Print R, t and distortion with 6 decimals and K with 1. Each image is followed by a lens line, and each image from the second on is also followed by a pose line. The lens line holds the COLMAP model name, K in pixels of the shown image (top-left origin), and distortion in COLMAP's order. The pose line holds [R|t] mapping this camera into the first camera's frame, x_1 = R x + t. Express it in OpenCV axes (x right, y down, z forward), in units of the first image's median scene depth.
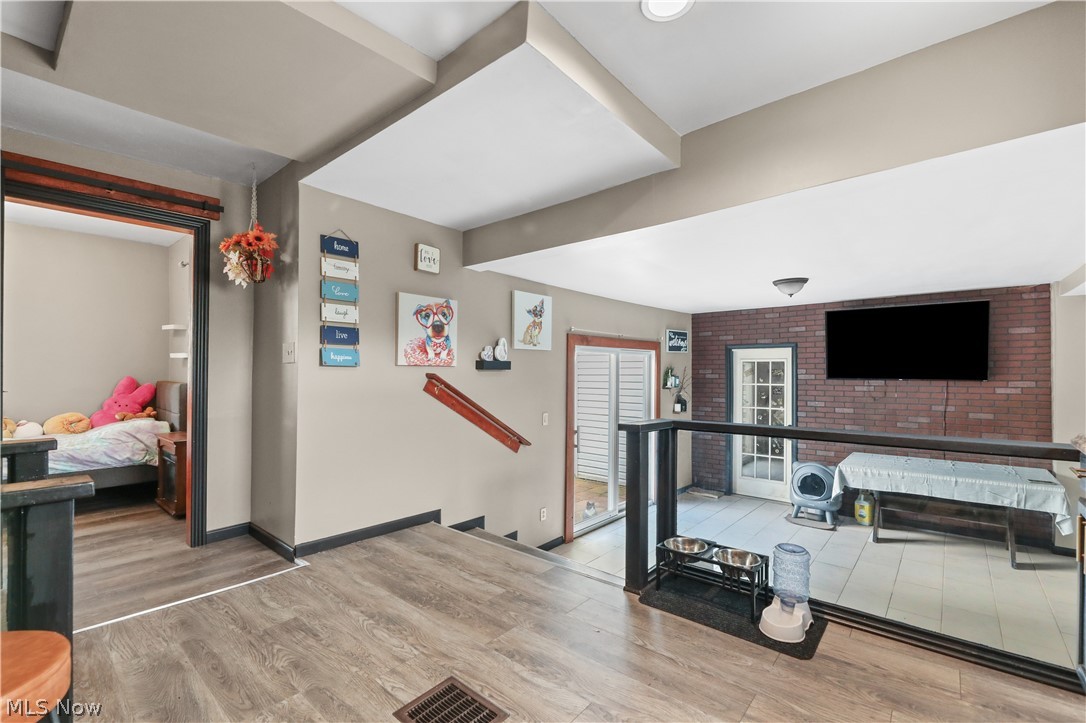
lens RADIAL K [[474.3, 0, 541.3], [0, 474.3, 367.0], [0, 0, 1]] dist [-0.001170, -0.000016]
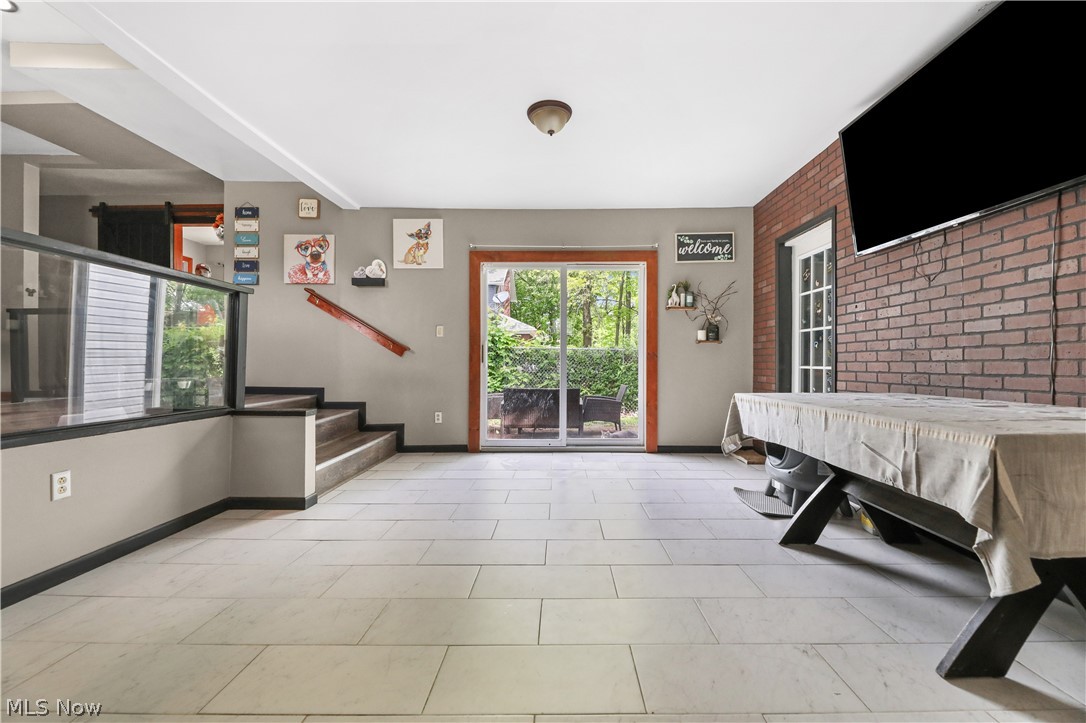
lens RADIAL K [[447.5, 0, 550.2], [0, 447.5, 358.2], [0, 0, 1]] dist [-0.001246, -0.000791]
pose [[0.655185, -0.005474, -0.755449, 0.953353], [0.005816, 0.999981, -0.002202, 0.174723], [0.755446, -0.002951, 0.655204, 0.512352]]
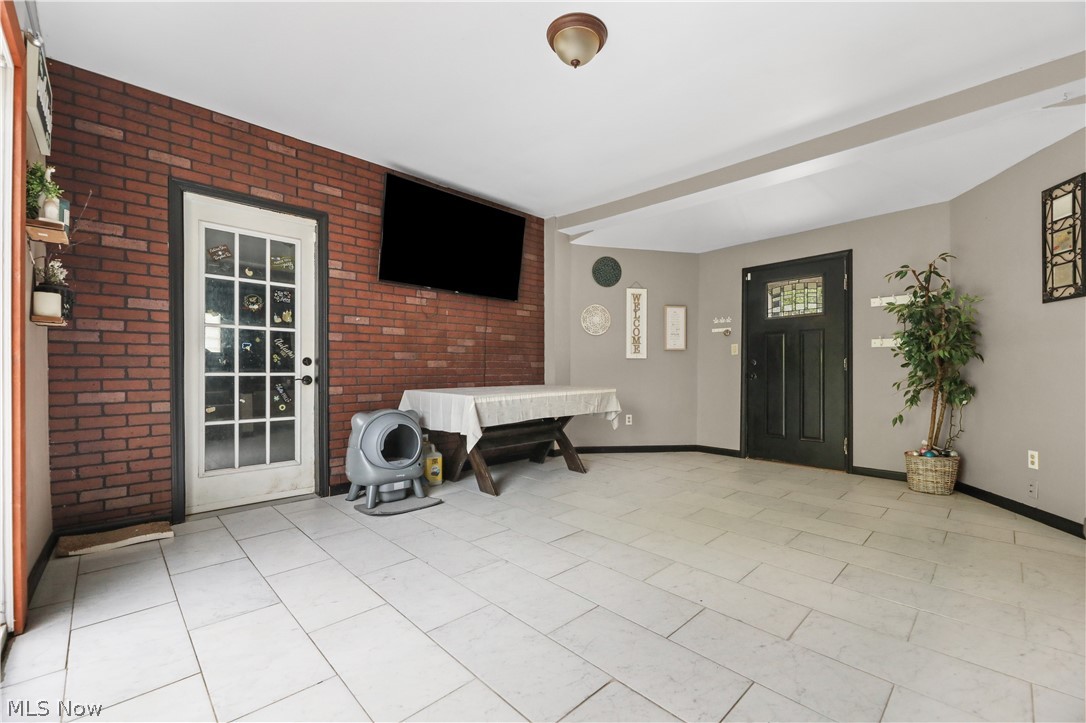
lens RADIAL K [[447.5, 0, 540.2], [0, 447.5, 377.8], [0, 0, 1]] dist [-0.001246, -0.000791]
pose [[0.080499, -0.017183, 0.996607, 0.016149], [-0.013322, 0.999744, 0.018313, 0.180166], [-0.996666, -0.014750, 0.080249, 0.920328]]
